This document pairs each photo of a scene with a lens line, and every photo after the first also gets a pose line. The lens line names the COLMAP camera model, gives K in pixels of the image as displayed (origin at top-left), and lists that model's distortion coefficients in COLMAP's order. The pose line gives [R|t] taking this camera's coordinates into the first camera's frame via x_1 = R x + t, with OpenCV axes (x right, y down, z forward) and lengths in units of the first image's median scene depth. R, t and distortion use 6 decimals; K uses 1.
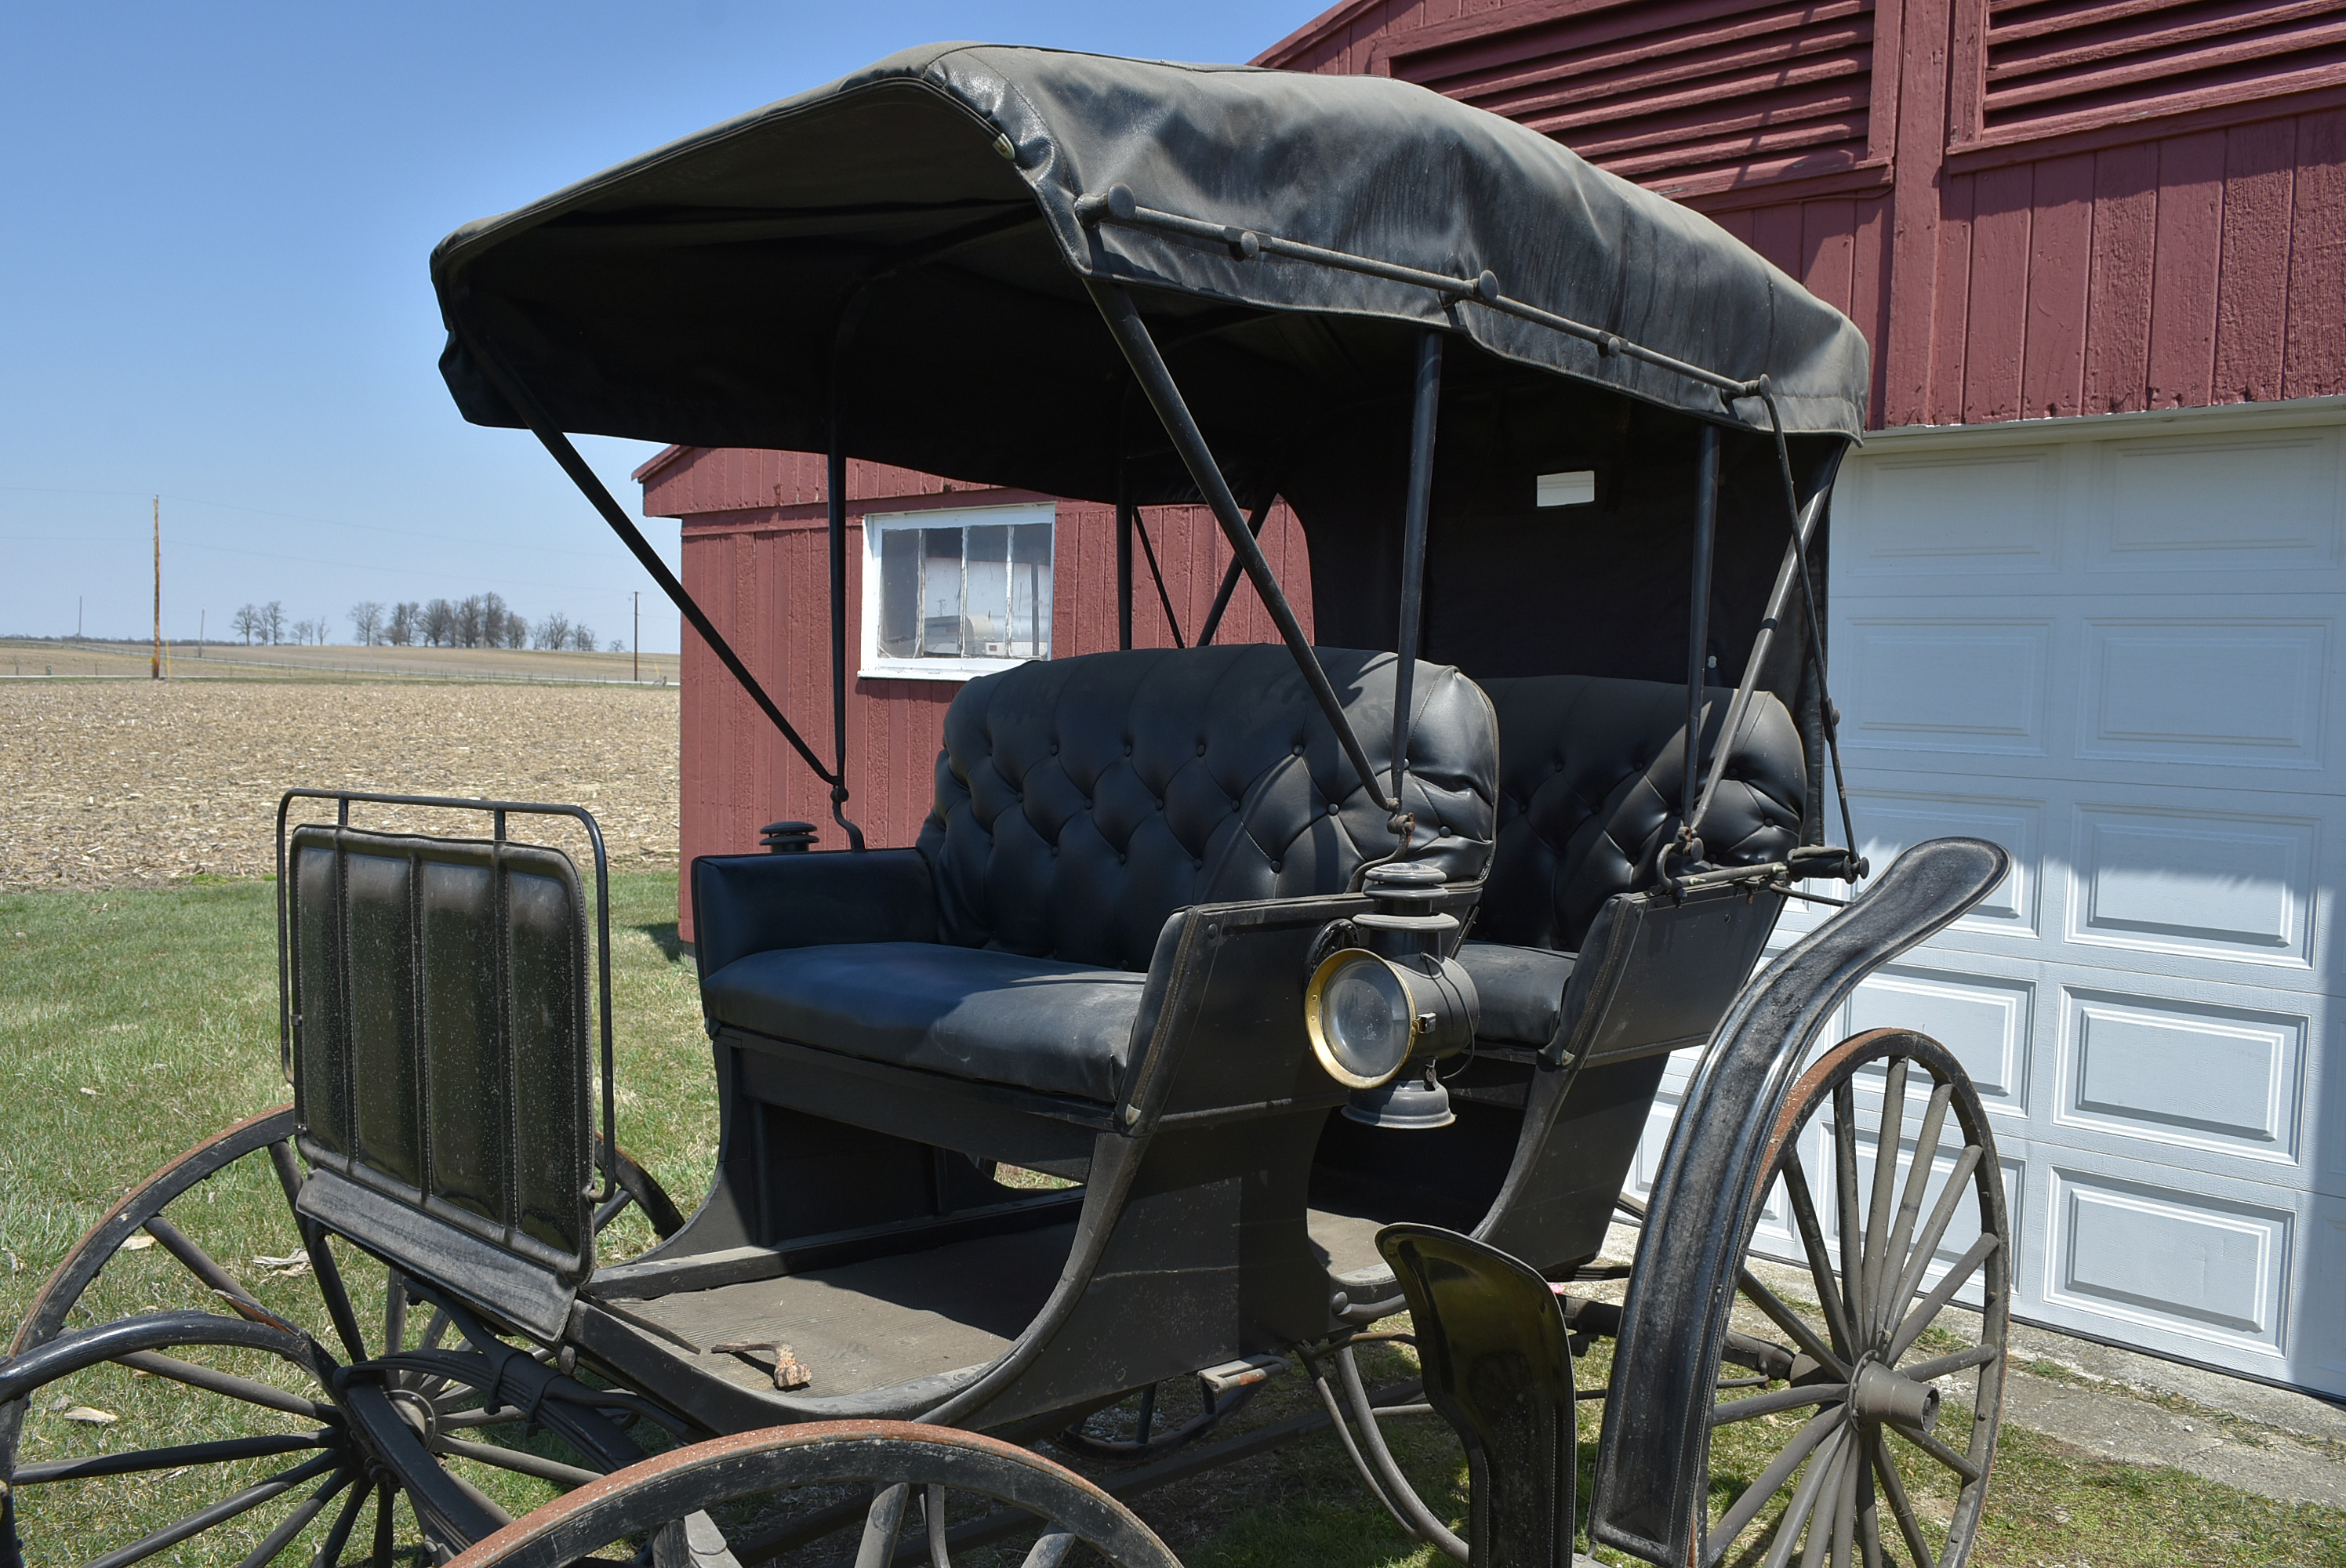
lens RADIAL K [[1840.0, 0, 1184.6], [0, 1840.0, 787.8], [0, 0, 1]] dist [-0.023082, 0.013445]
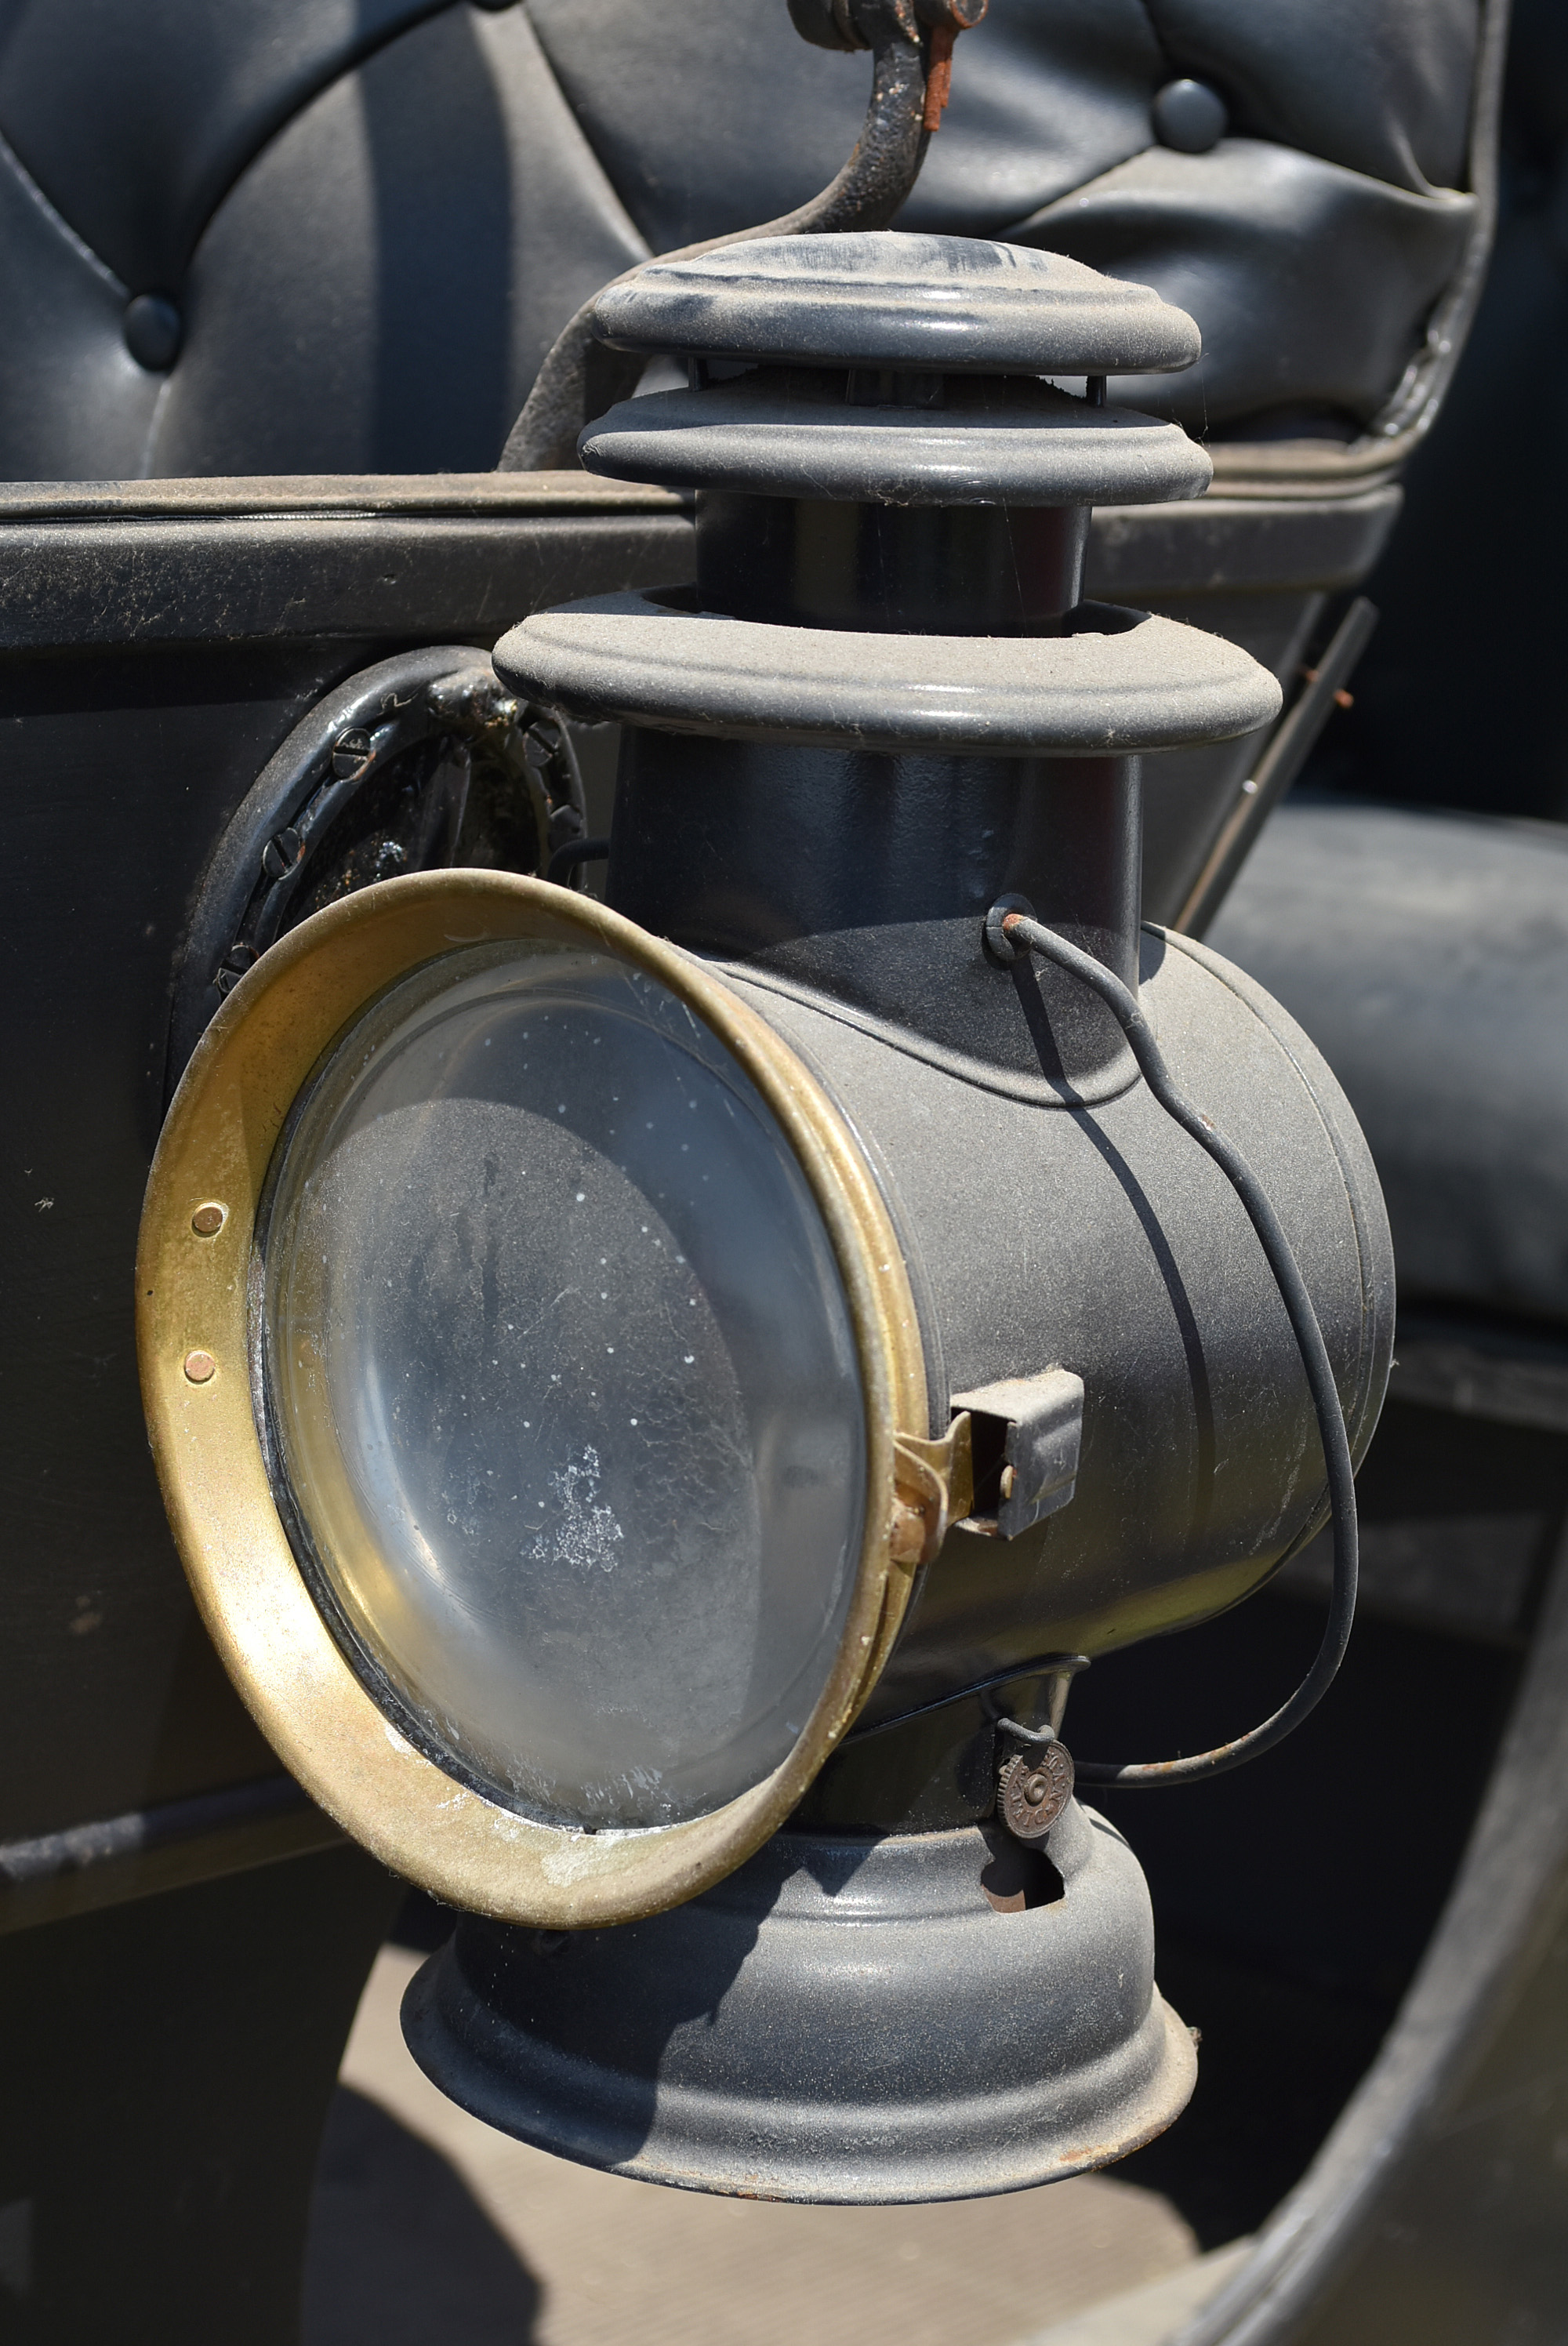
lens RADIAL K [[4841.2, 0, 782.8], [0, 4841.2, 1169.4], [0, 0, 1]] dist [0.021456, 0.000000]
pose [[0.997506, 0.012648, 0.069434, 0.076071], [-0.024065, 0.985806, 0.166152, 0.042959], [-0.066347, -0.167409, 0.983653, 0.556111]]
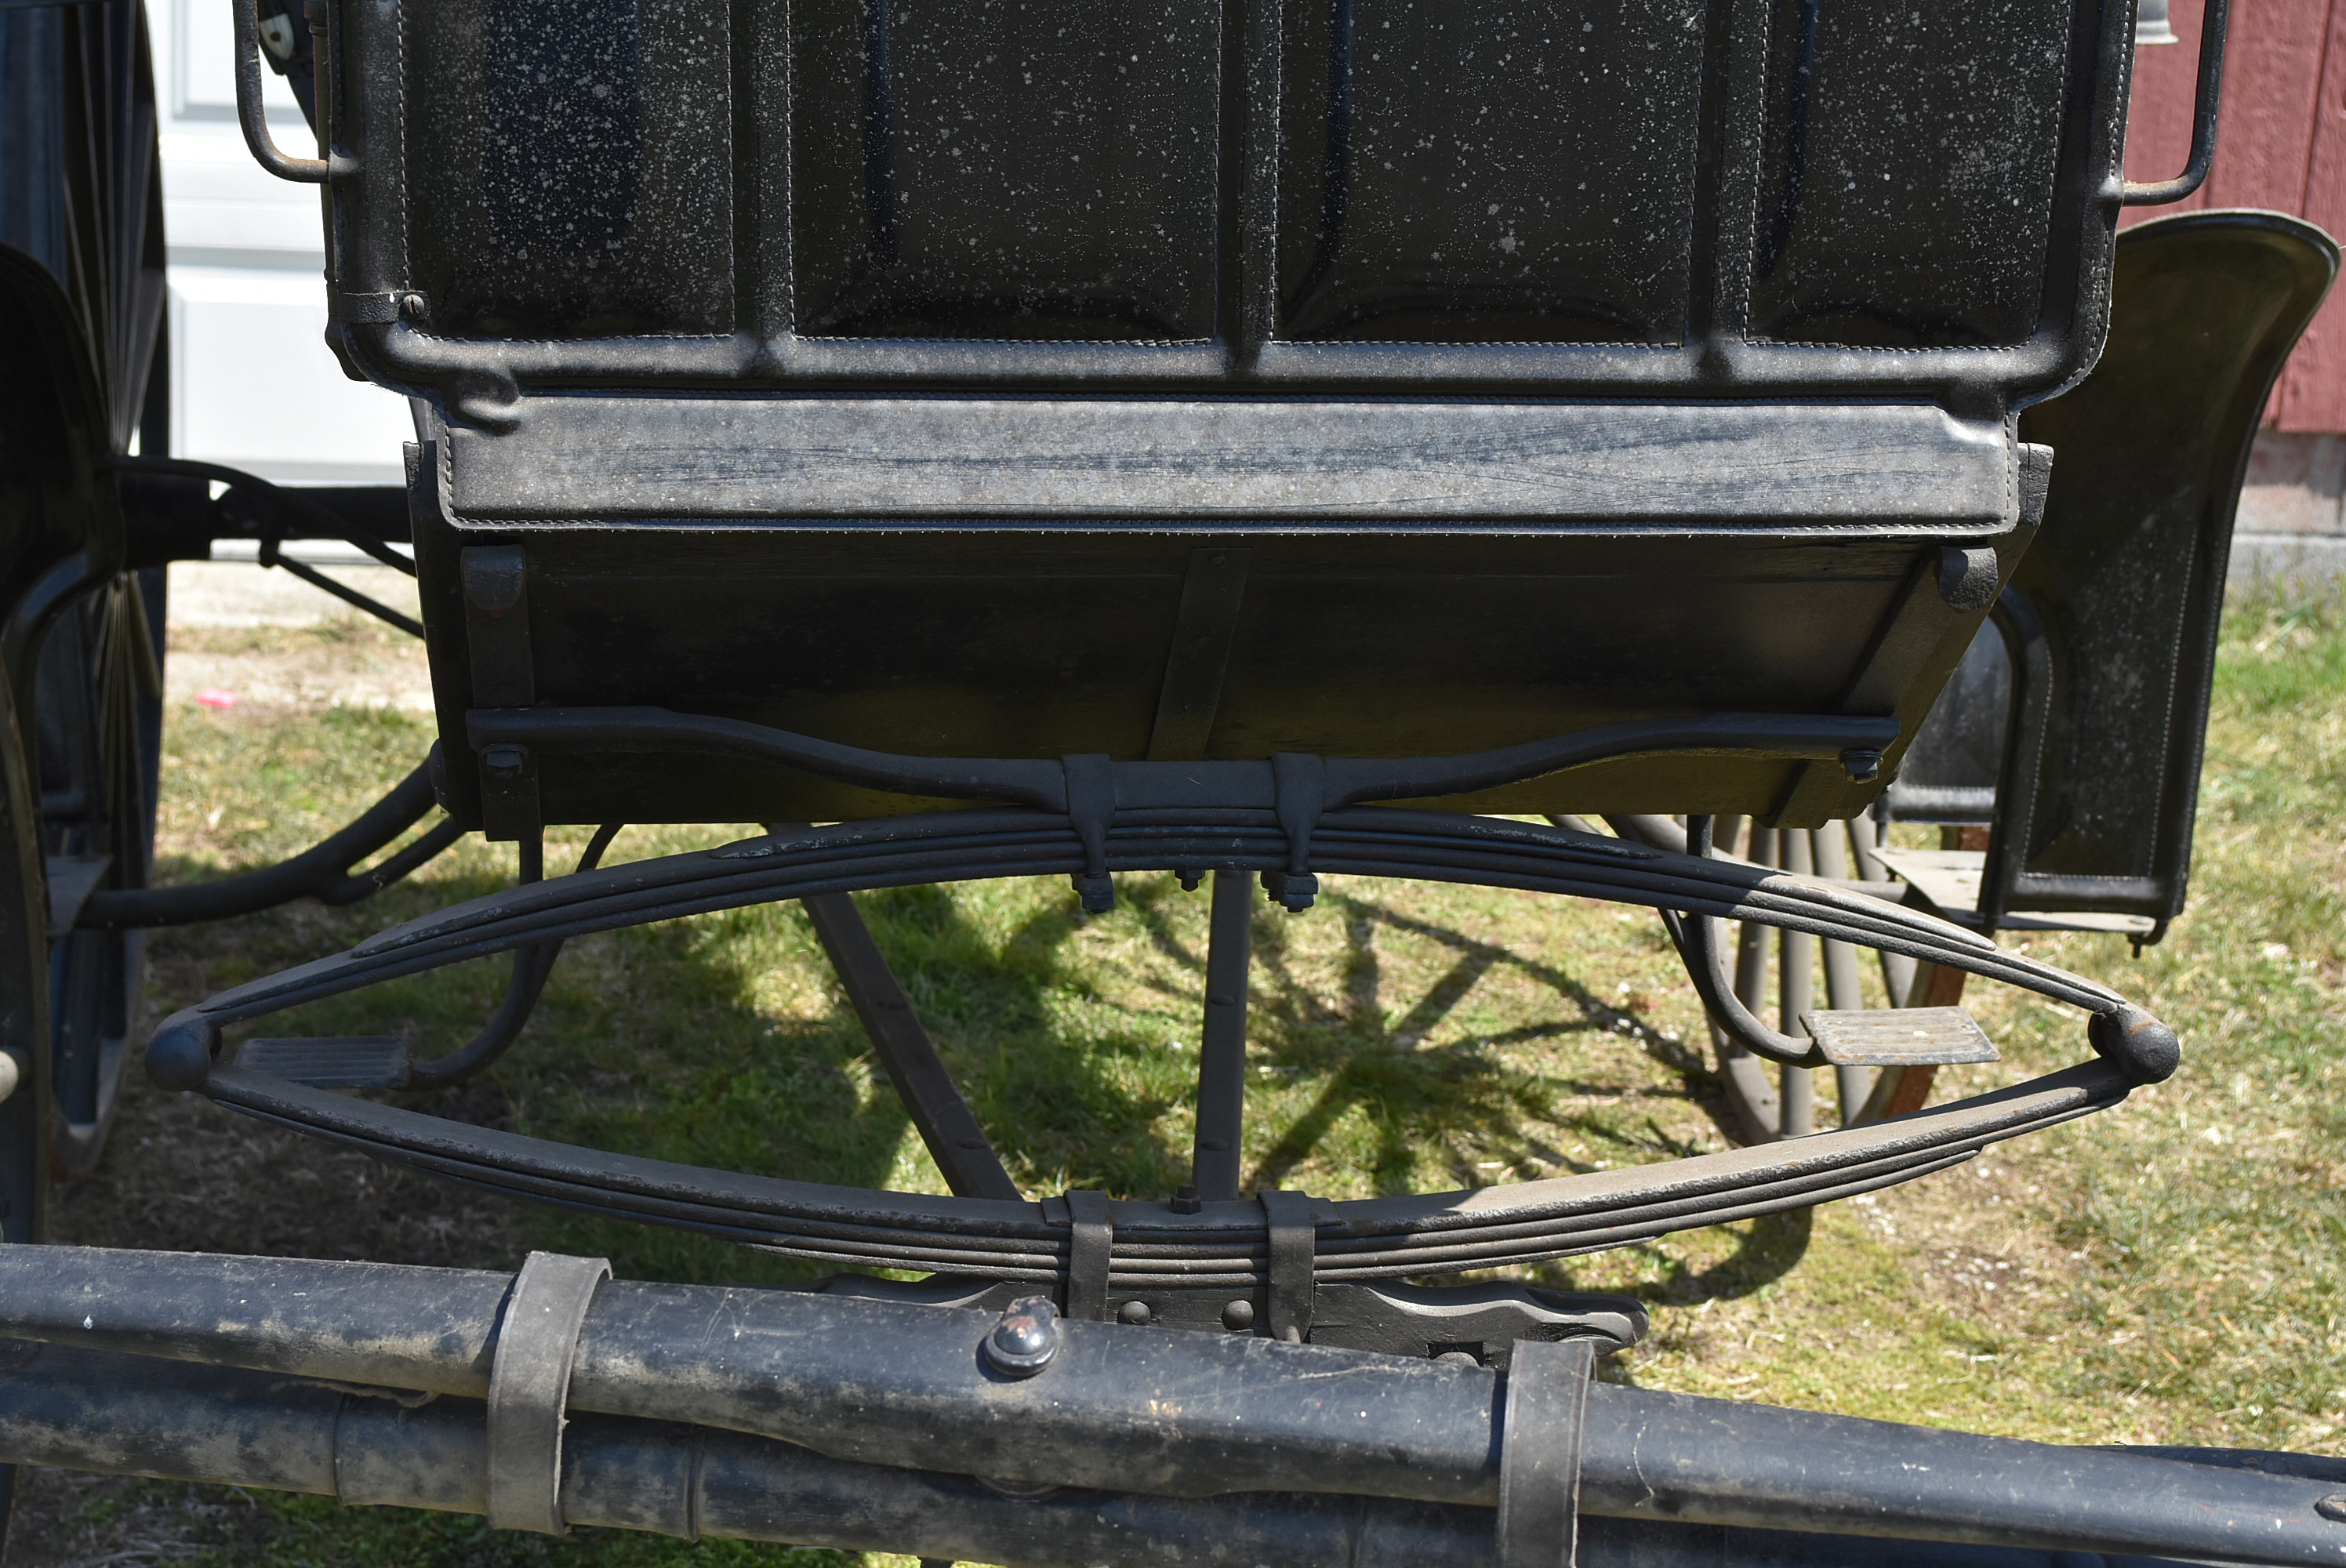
lens RADIAL K [[4450.6, 0, 1162.9], [0, 4450.6, 790.7], [0, 0, 1]] dist [-0.006819, 0.000000]
pose [[0.634893, -0.193706, 0.747923, -0.912591], [0.003043, 0.968679, 0.248297, 0.060827], [-0.772594, -0.155367, 0.615597, 0.323706]]
